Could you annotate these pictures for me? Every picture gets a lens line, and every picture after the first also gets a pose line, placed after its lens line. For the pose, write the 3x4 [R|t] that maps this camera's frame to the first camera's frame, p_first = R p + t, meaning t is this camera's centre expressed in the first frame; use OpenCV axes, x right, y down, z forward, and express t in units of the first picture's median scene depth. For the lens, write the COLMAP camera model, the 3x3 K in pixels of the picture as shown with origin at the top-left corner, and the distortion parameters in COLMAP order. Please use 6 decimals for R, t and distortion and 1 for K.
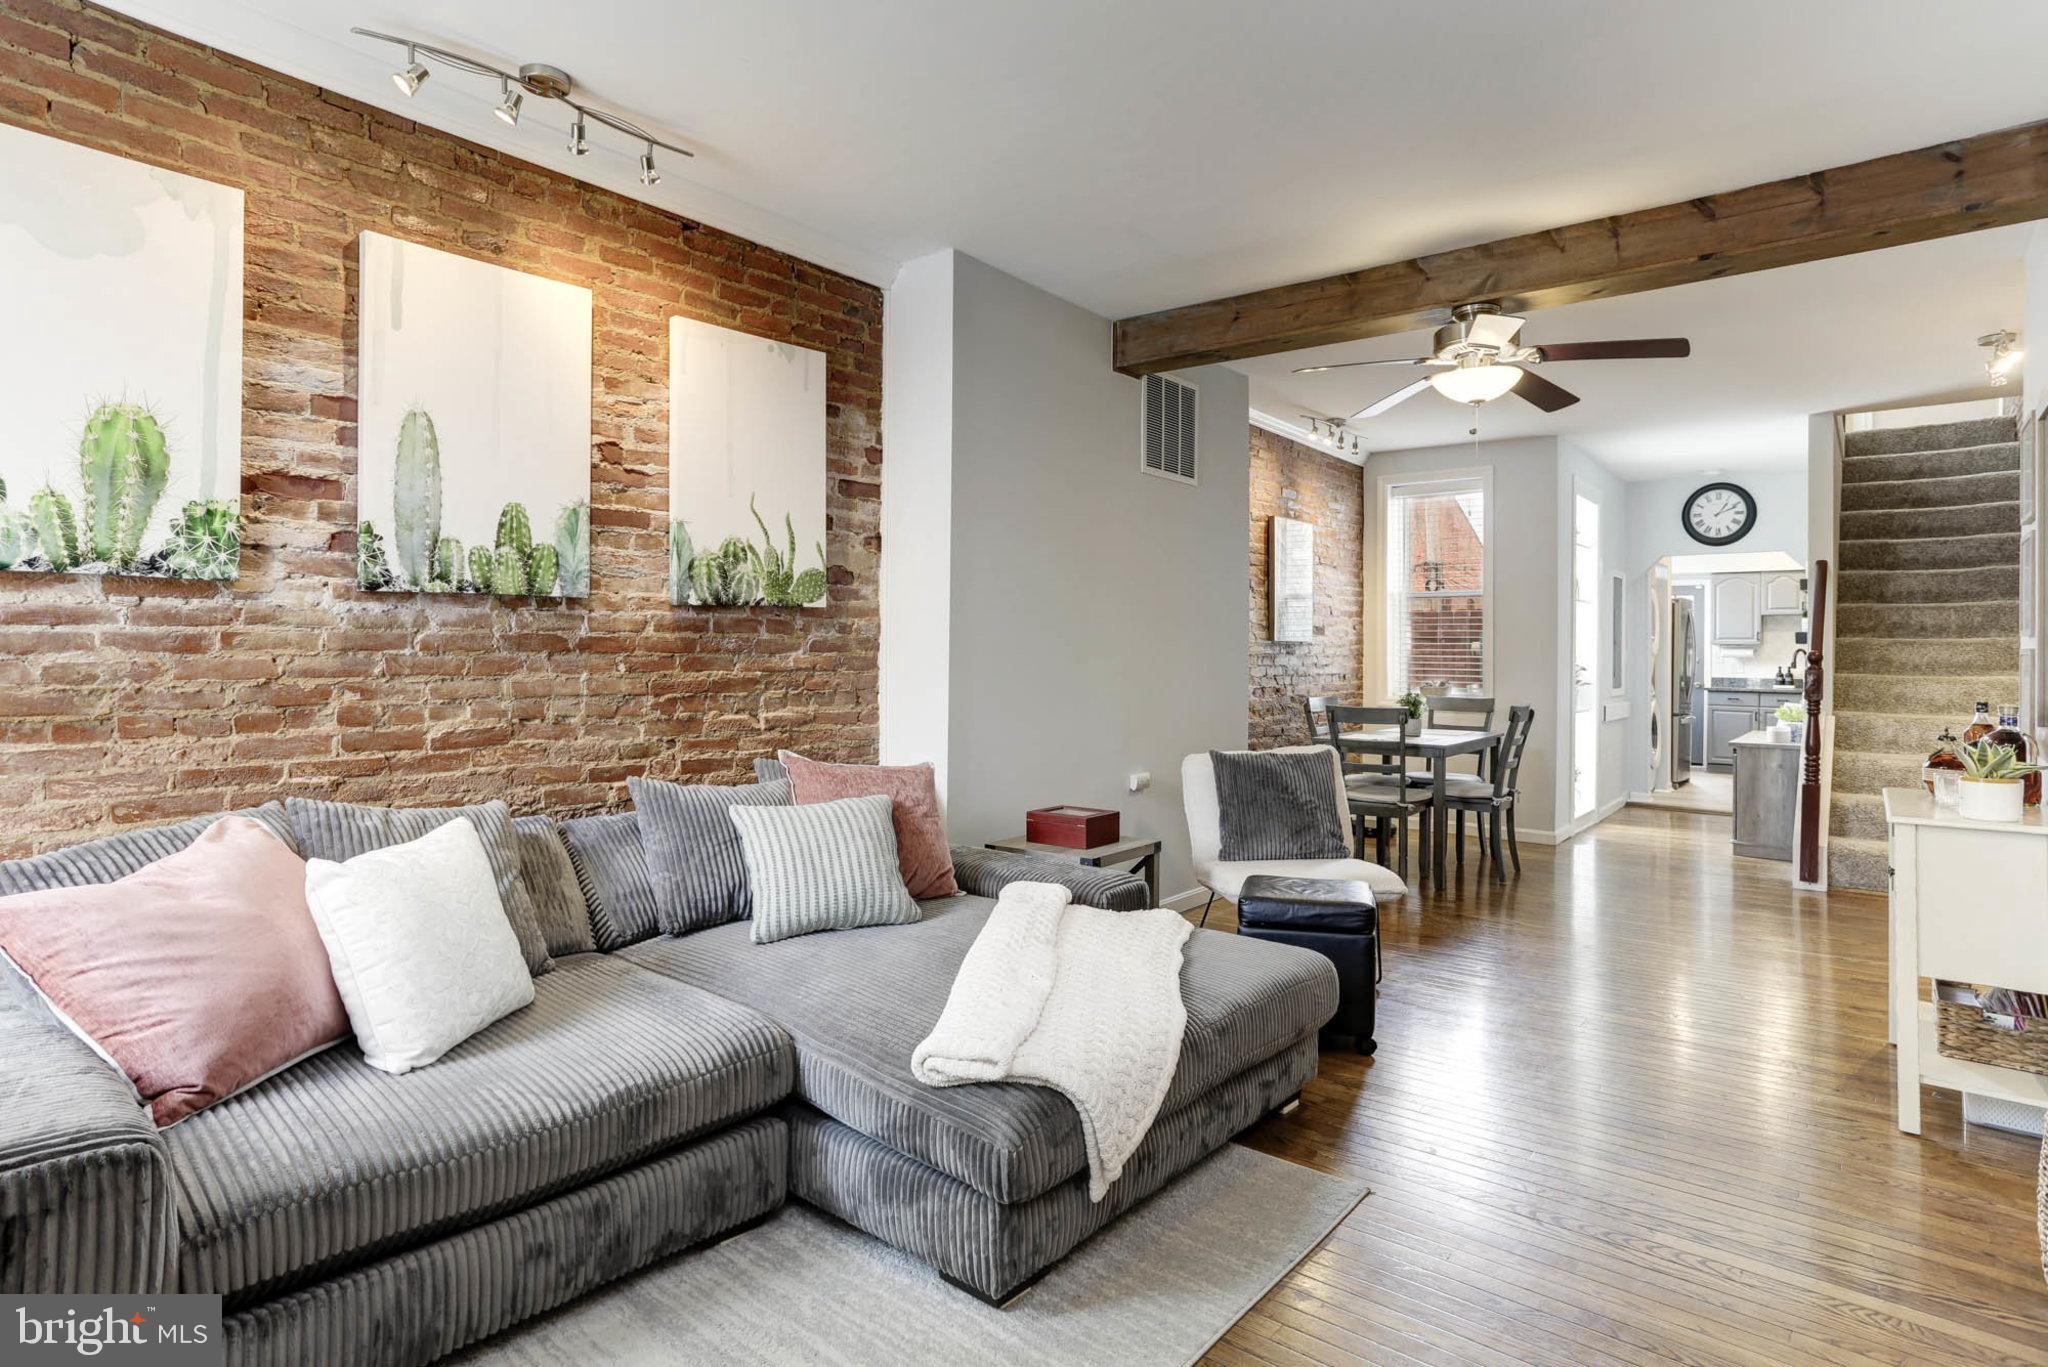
lens RADIAL K [[998.6, 0, 1091.8], [0, 998.6, 649.2], [0, 0, 1]] dist [-0.059549, 0.039108]
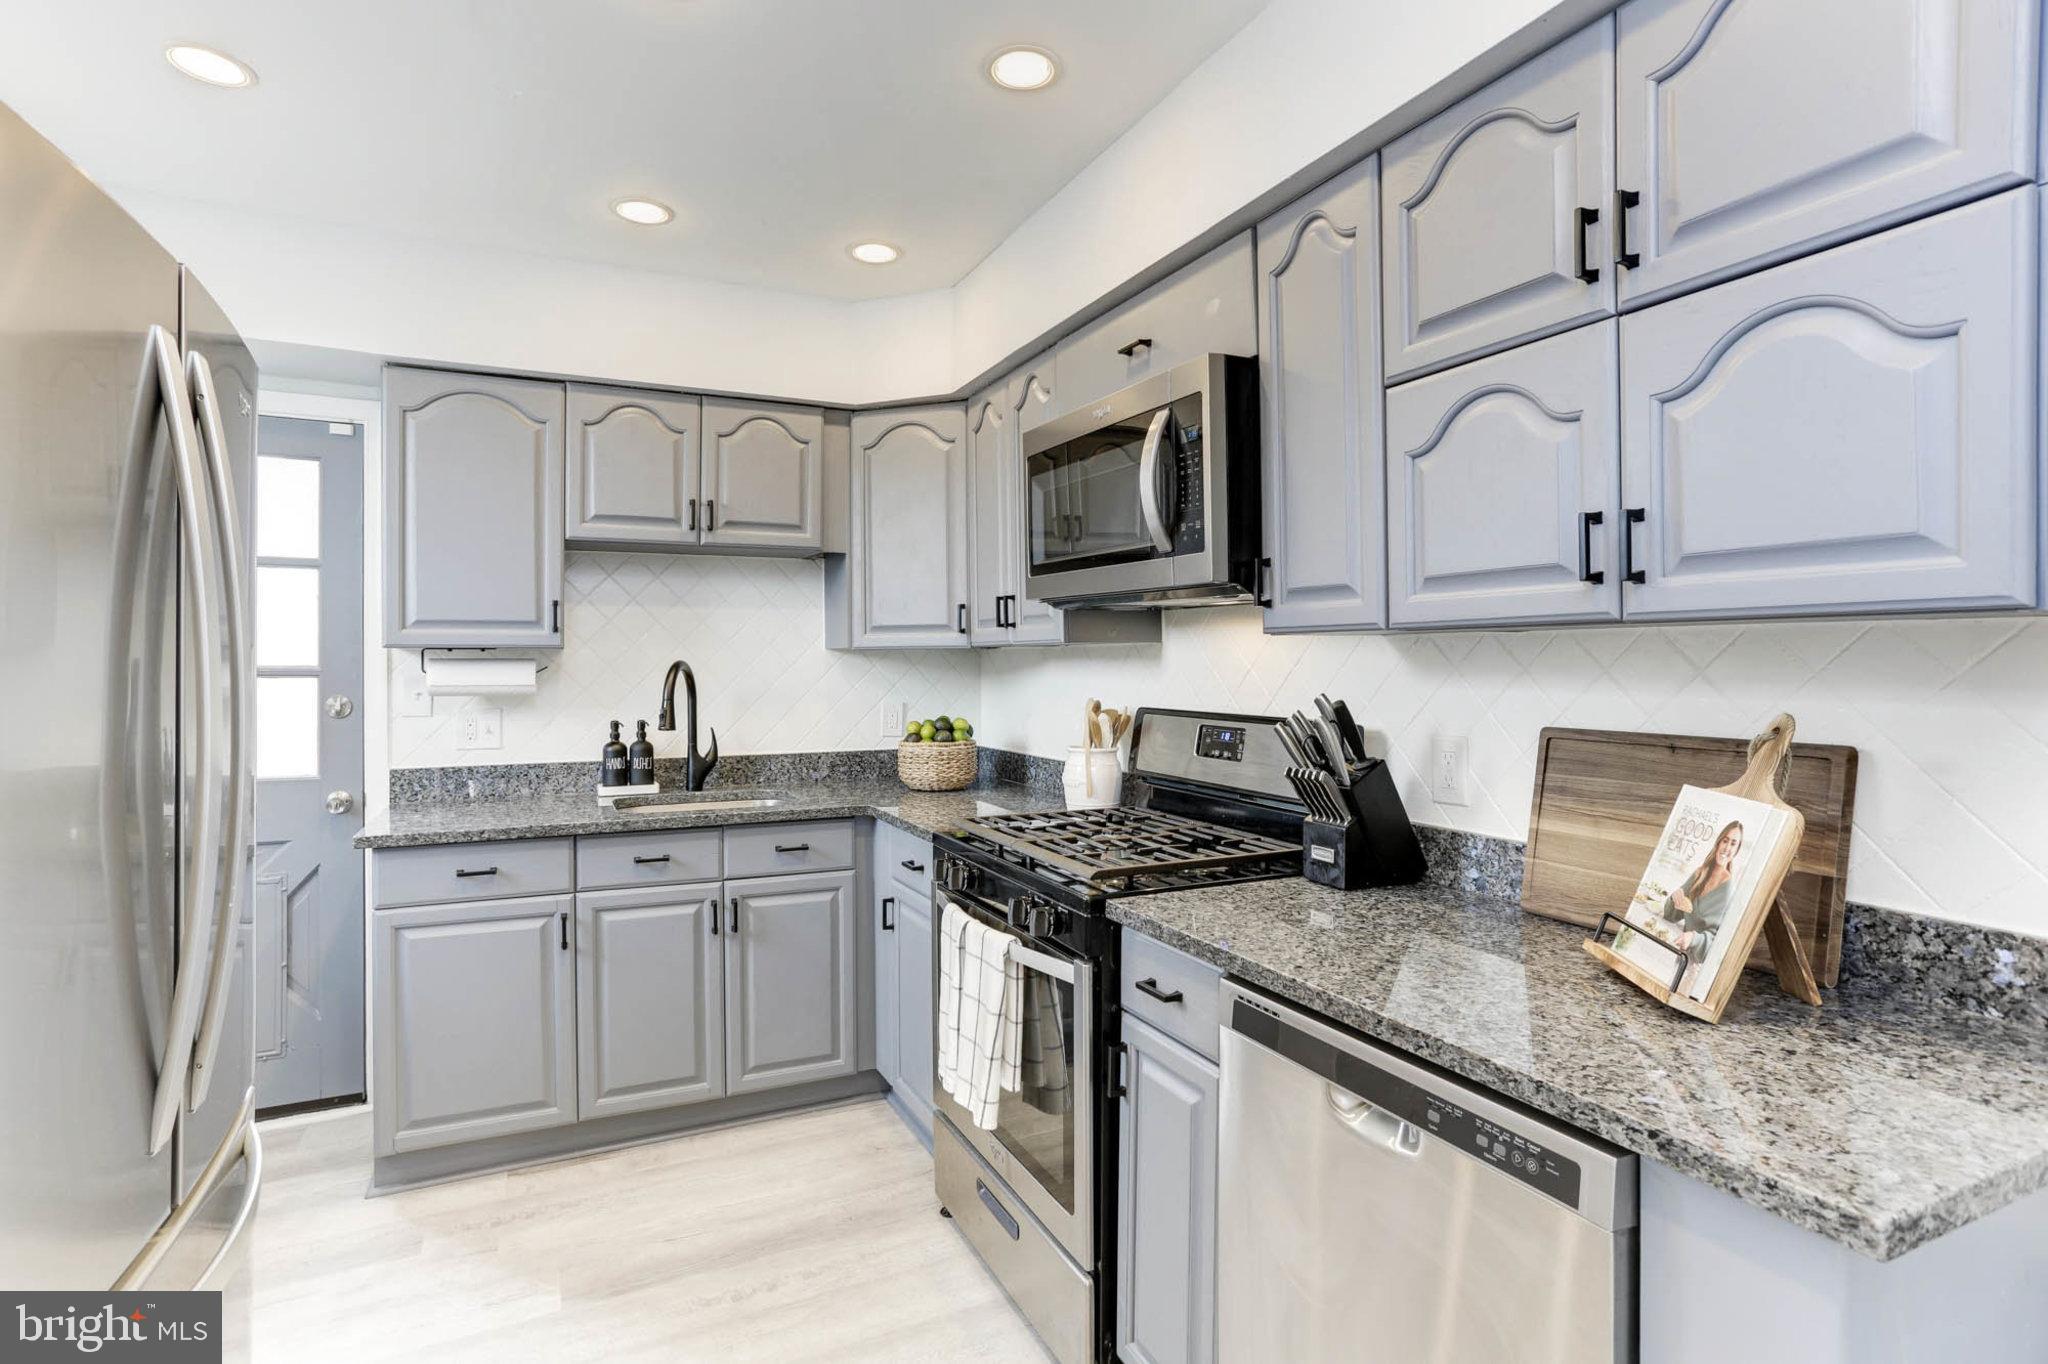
lens RADIAL K [[1098.6, 0, 1059.1], [0, 1098.6, 658.9], [0, 0, 1]] dist [-0.072219, 0.044696]
pose [[0.449574, -0.006869, 0.893217, 1.577560], [0.006012, 0.999971, 0.004665, -0.006805], [-0.893223, 0.003273, 0.449602, 2.457981]]
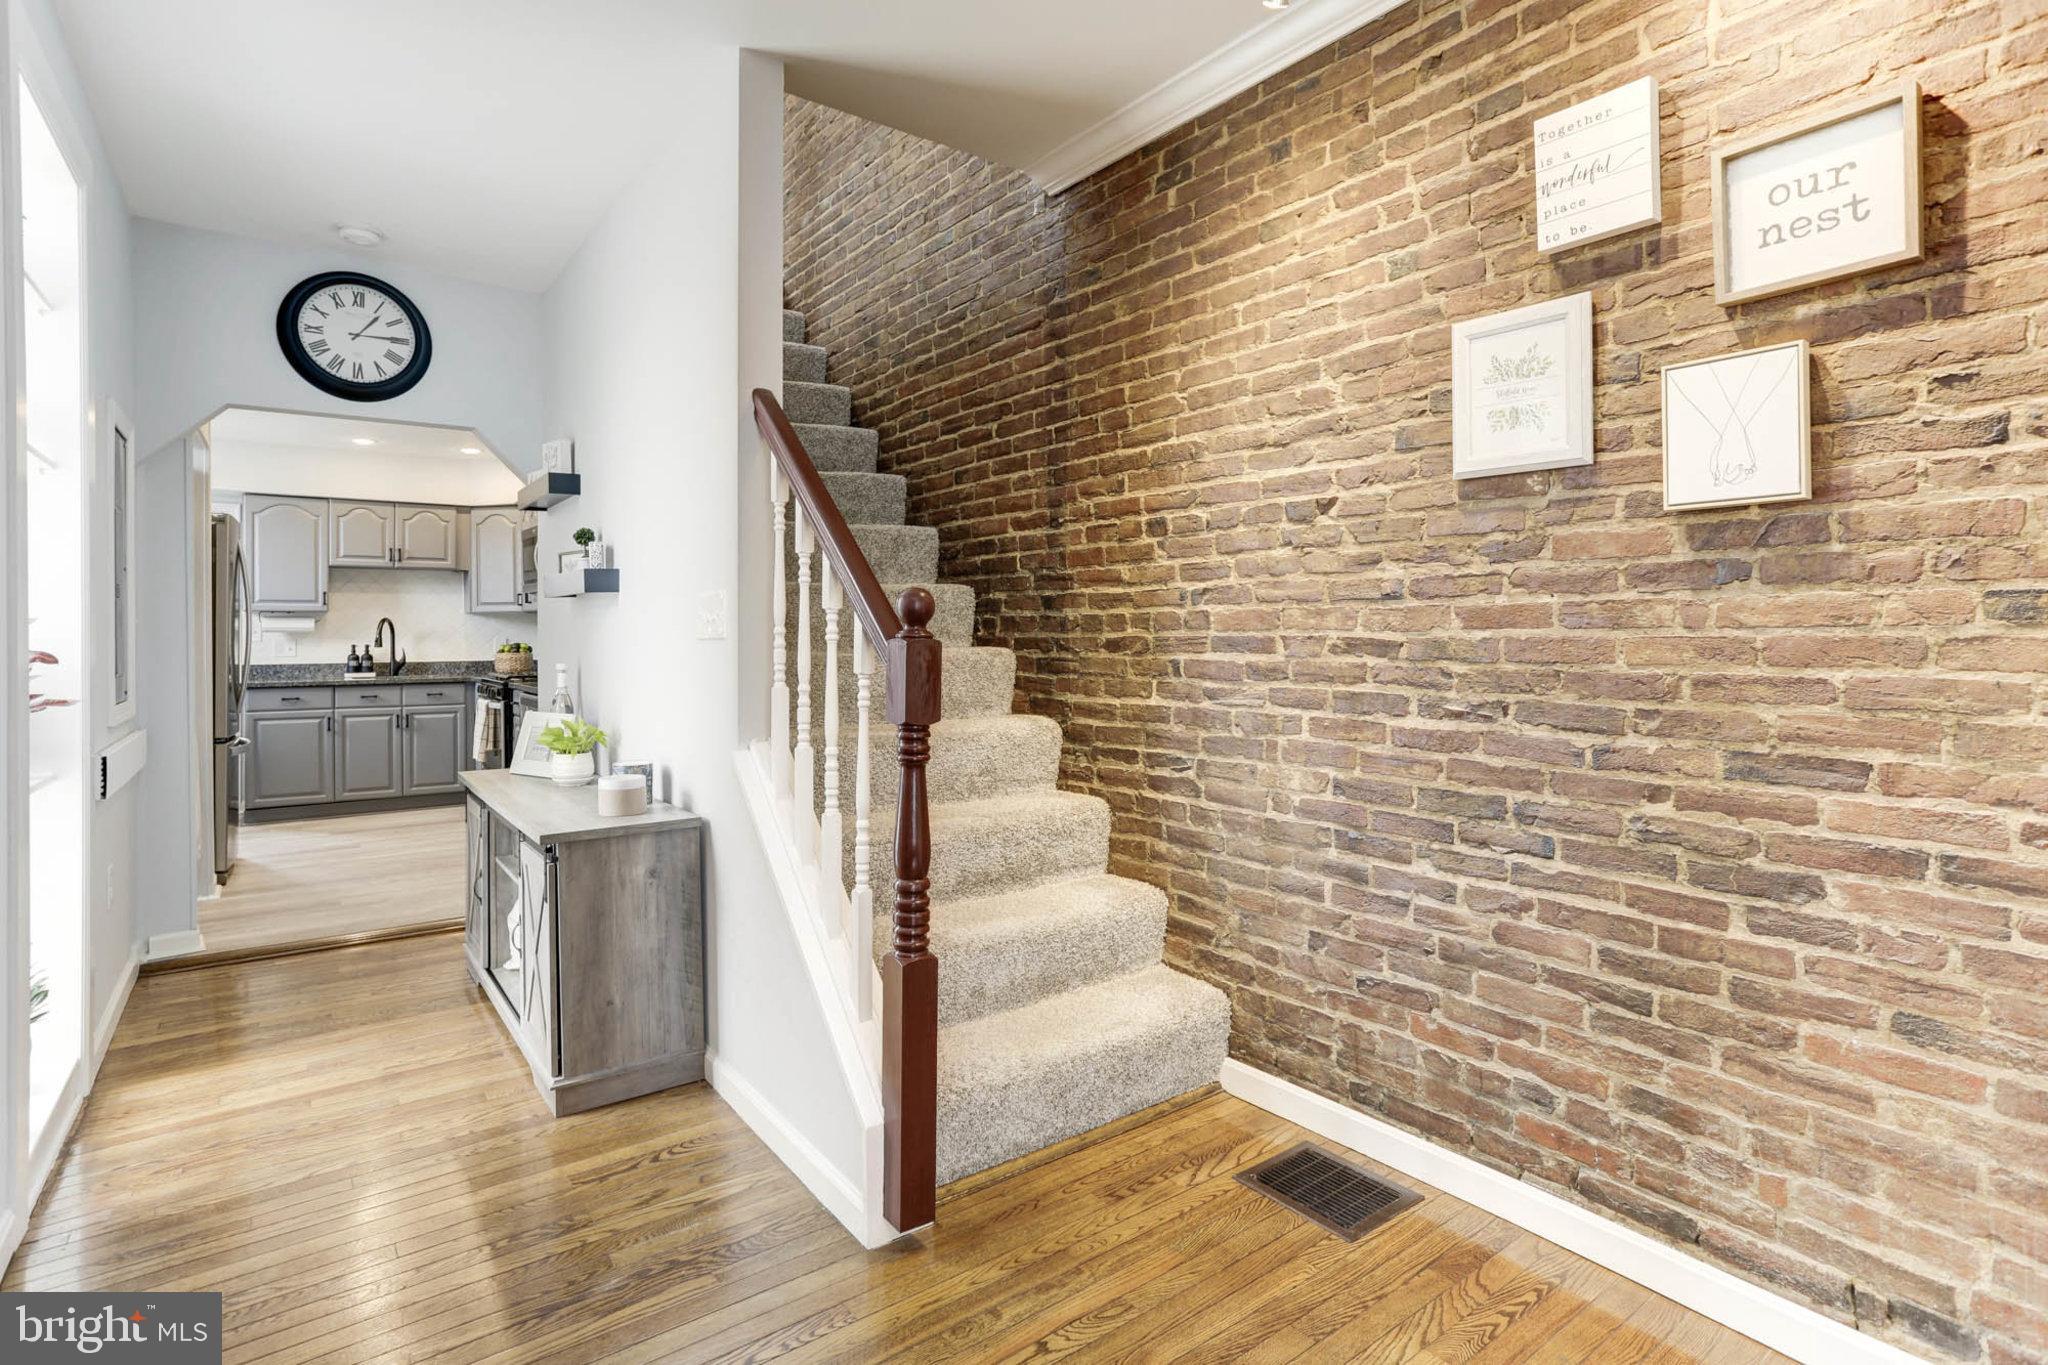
lens RADIAL K [[1001.0, 0, 996.6], [0, 1001.0, 629.2], [0, 0, 1]] dist [-0.060495, 0.031955]
pose [[0.271466, -0.004143, 0.962439, 0.603464], [0.004482, 0.999985, 0.003040, 0.024043], [-0.962438, 0.003488, 0.271481, 1.336951]]
